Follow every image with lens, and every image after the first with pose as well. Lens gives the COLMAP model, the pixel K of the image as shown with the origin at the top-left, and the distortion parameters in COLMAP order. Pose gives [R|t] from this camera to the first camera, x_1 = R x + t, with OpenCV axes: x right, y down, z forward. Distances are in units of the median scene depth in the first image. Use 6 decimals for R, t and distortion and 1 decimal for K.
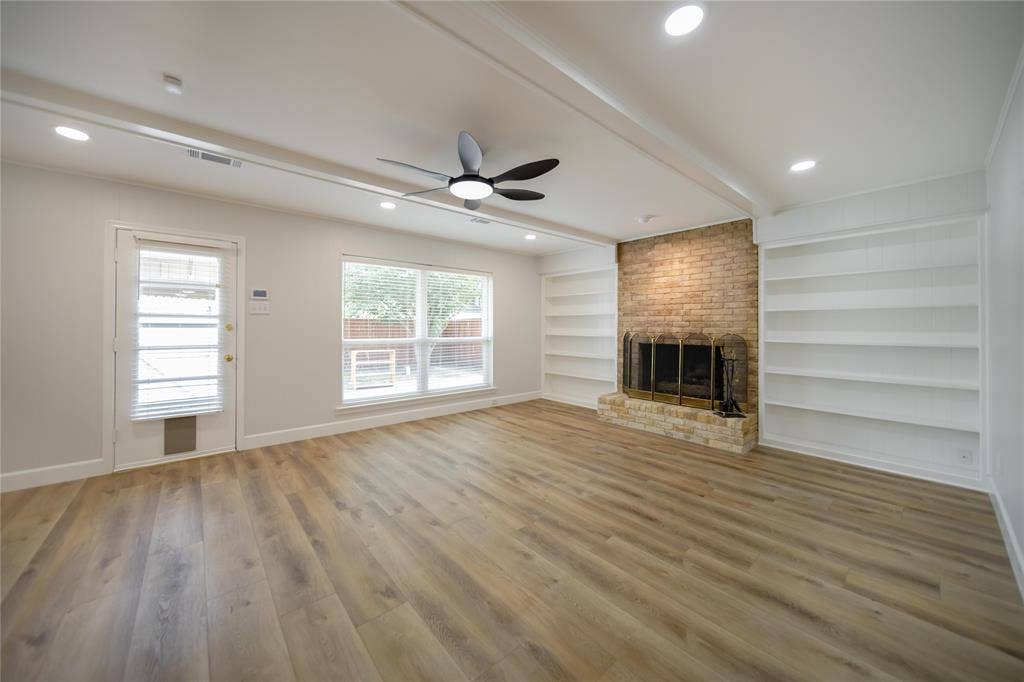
lens RADIAL K [[362.5, 0, 508.3], [0, 362.5, 331.8], [0, 0, 1]] dist [0.001811, 0.000327]
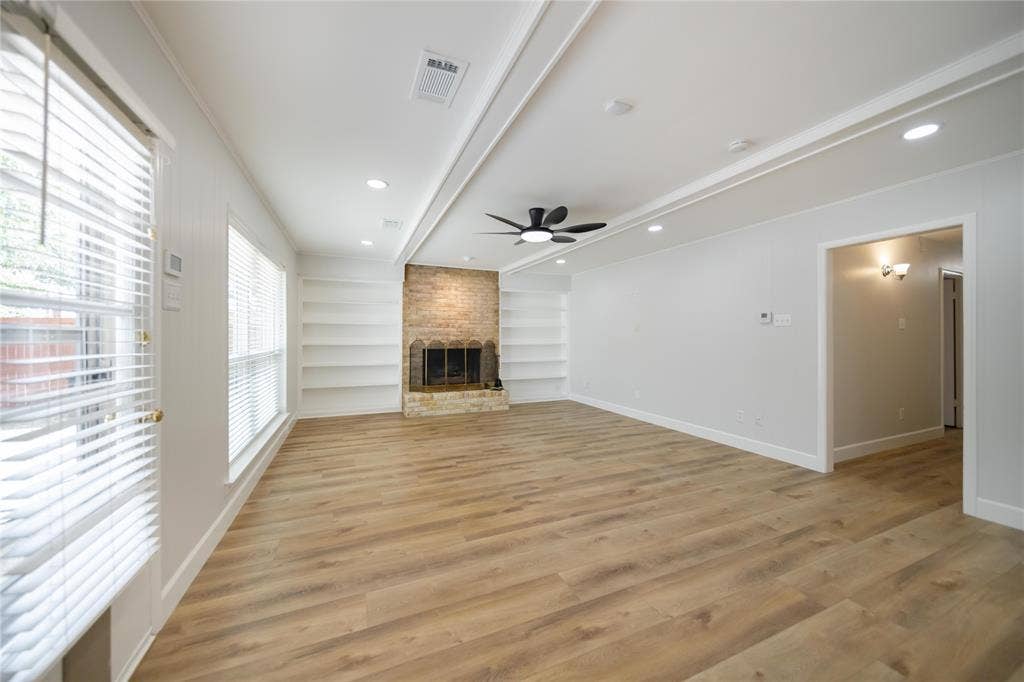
lens RADIAL K [[362.5, 0, 508.3], [0, 362.5, 331.8], [0, 0, 1]] dist [0.001811, 0.000327]
pose [[0.299241, 0.011901, 0.954103, -0.929584], [0.011319, 0.999808, -0.016021, -0.004999], [-0.954110, 0.015594, 0.299049, 0.446791]]
